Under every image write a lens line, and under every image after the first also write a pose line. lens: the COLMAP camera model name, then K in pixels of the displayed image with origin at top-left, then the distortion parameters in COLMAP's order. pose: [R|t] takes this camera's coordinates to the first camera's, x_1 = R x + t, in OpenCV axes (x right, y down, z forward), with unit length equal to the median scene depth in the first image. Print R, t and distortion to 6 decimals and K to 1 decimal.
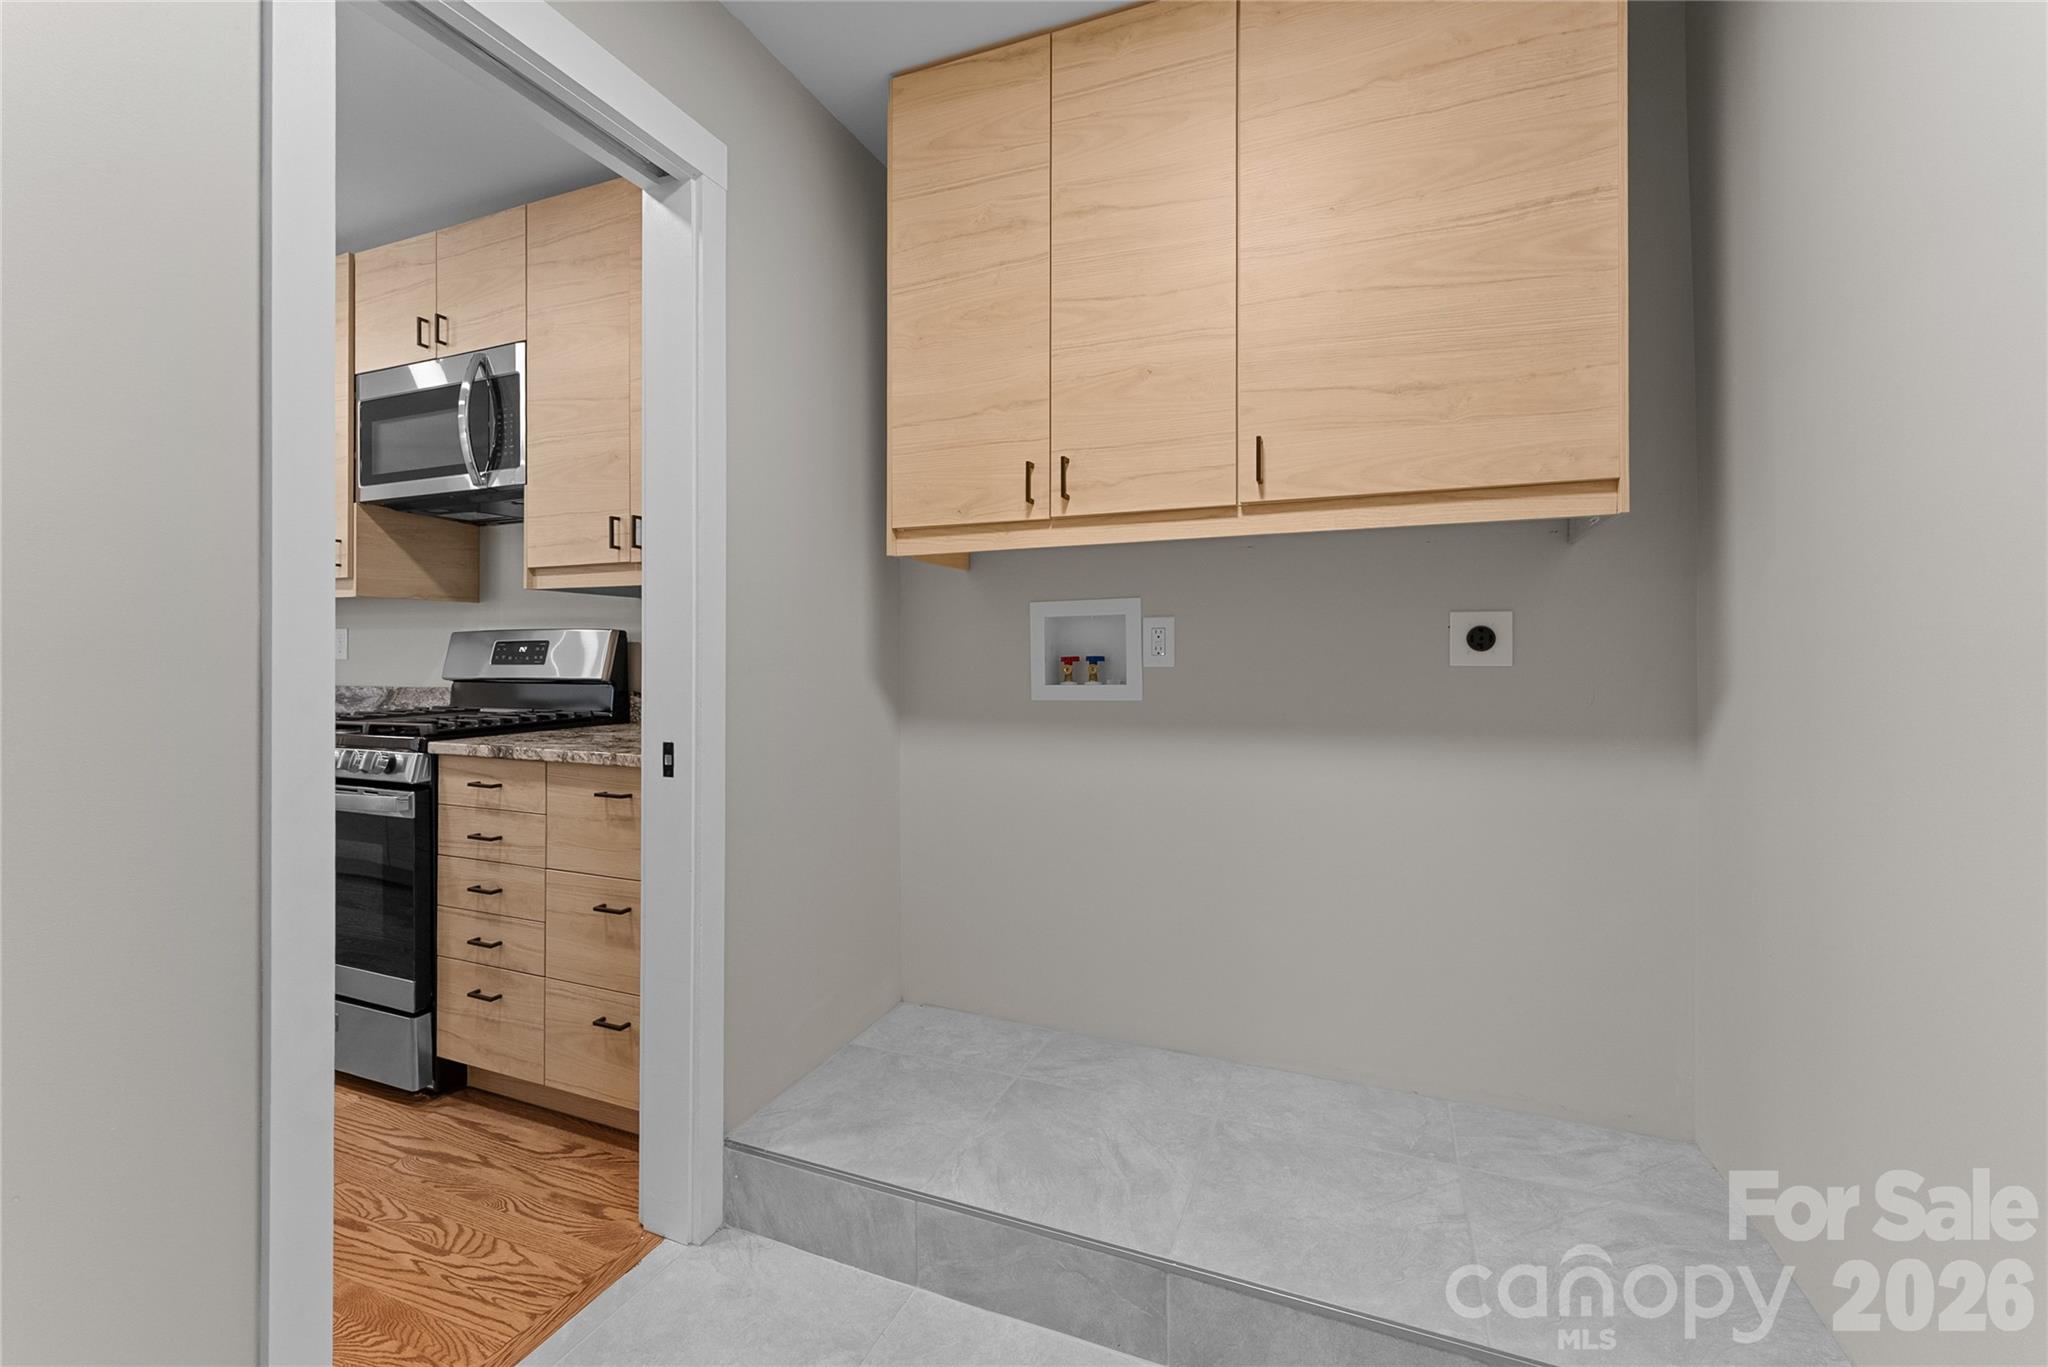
lens RADIAL K [[838.9, 0, 1022.1], [0, 838.9, 669.7], [0, 0, 1]] dist [0.001897, -0.000017]
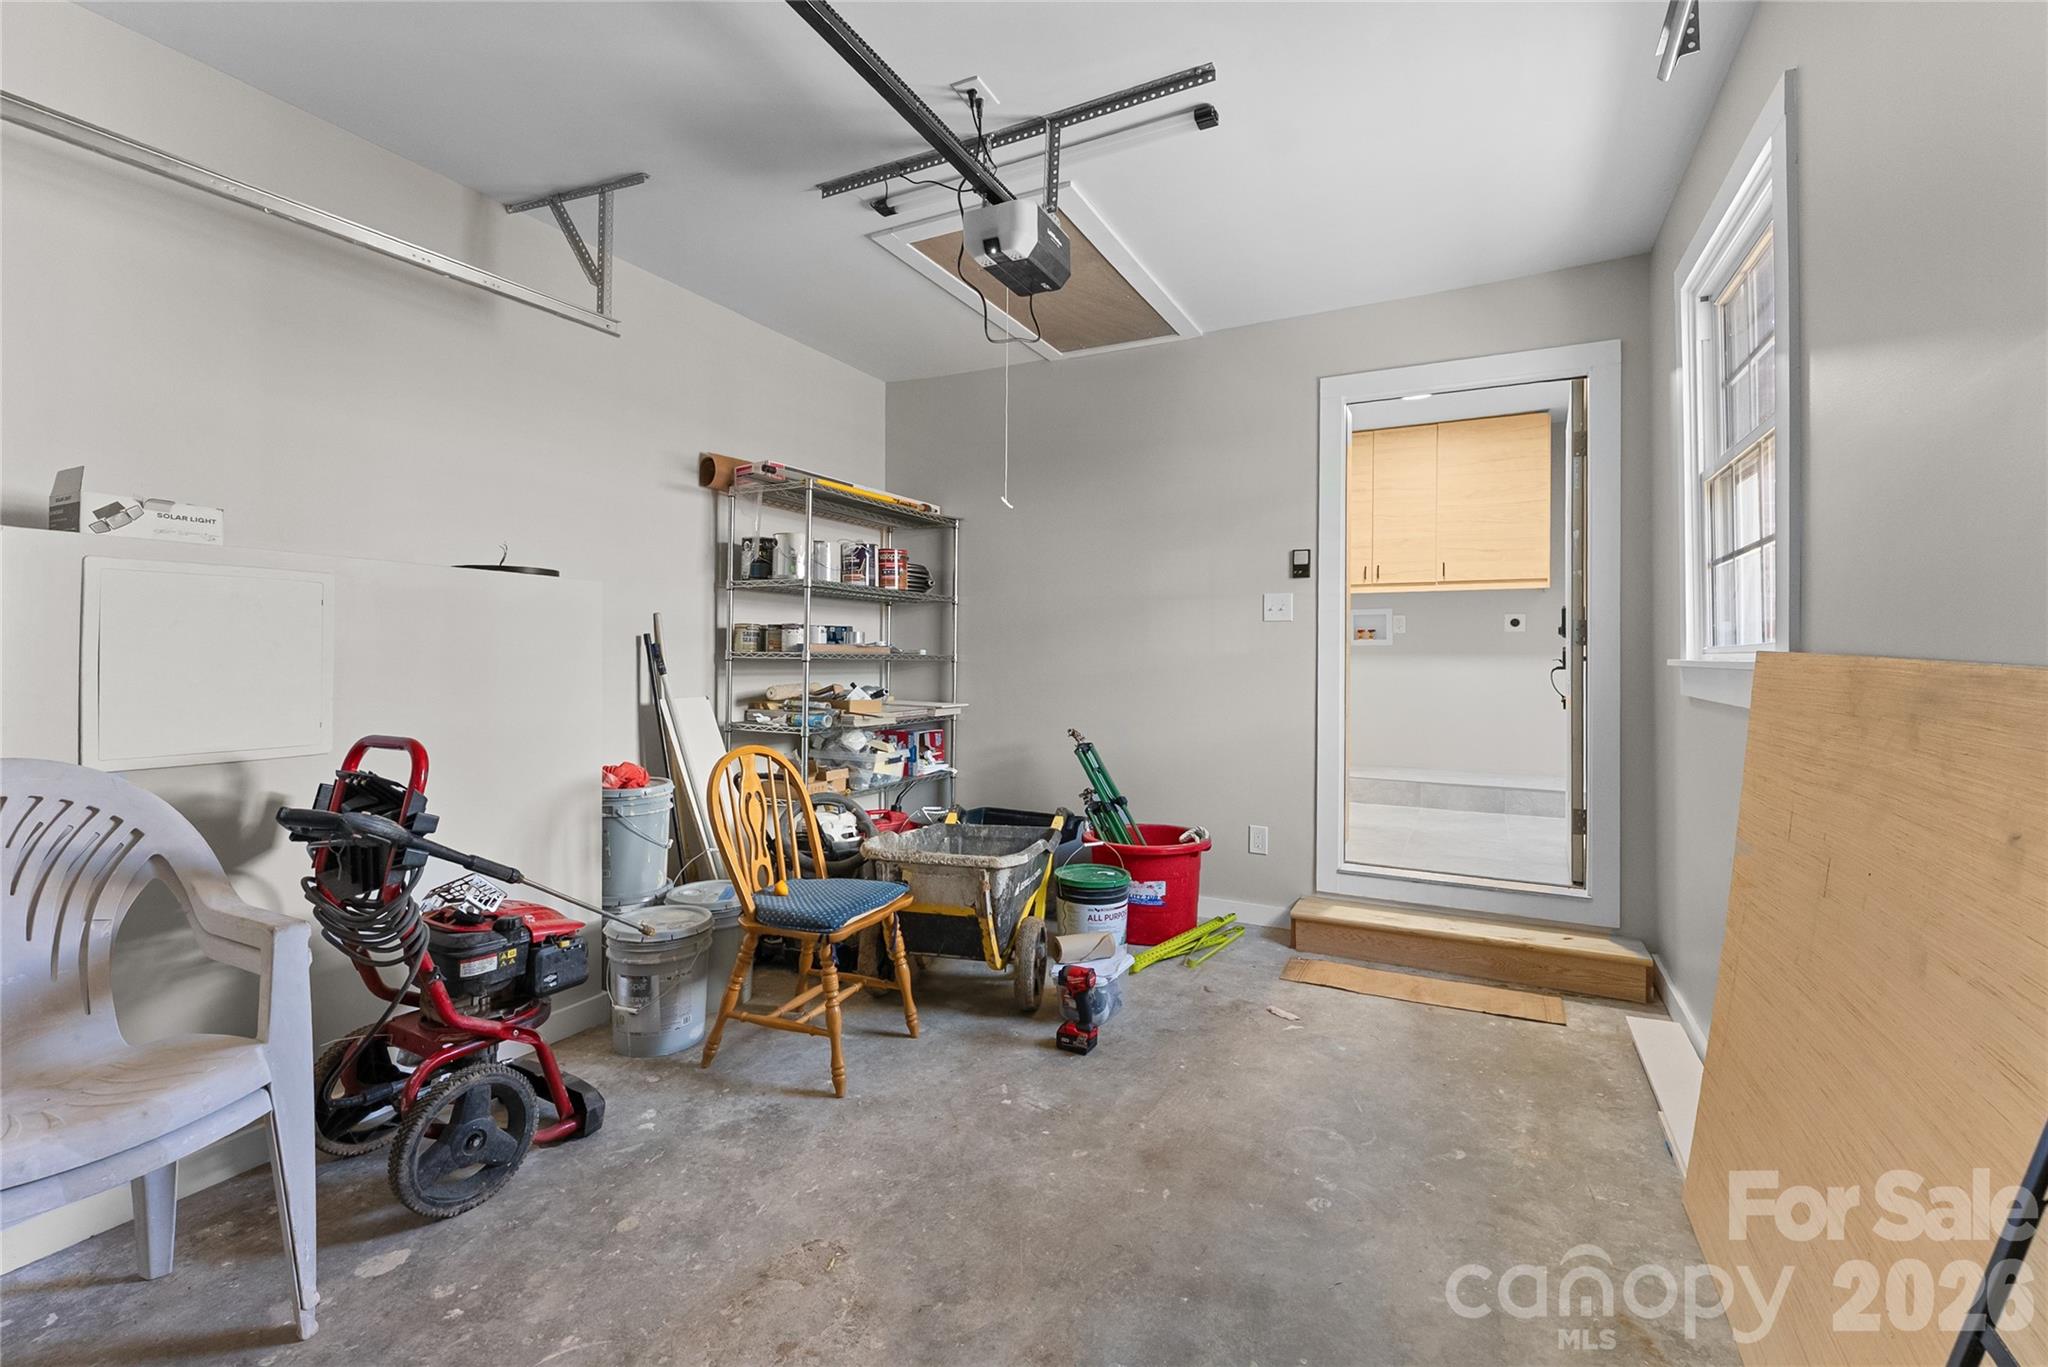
lens RADIAL K [[838.9, 0, 1032.0], [0, 838.9, 665.8], [0, 0, 1]] dist [0.001897, -0.000017]
pose [[0.994739, 0.006422, -0.102242, -0.931896], [-0.005728, 0.999959, 0.007081, 0.112949], [0.102284, -0.006458, 0.994734, -2.318513]]
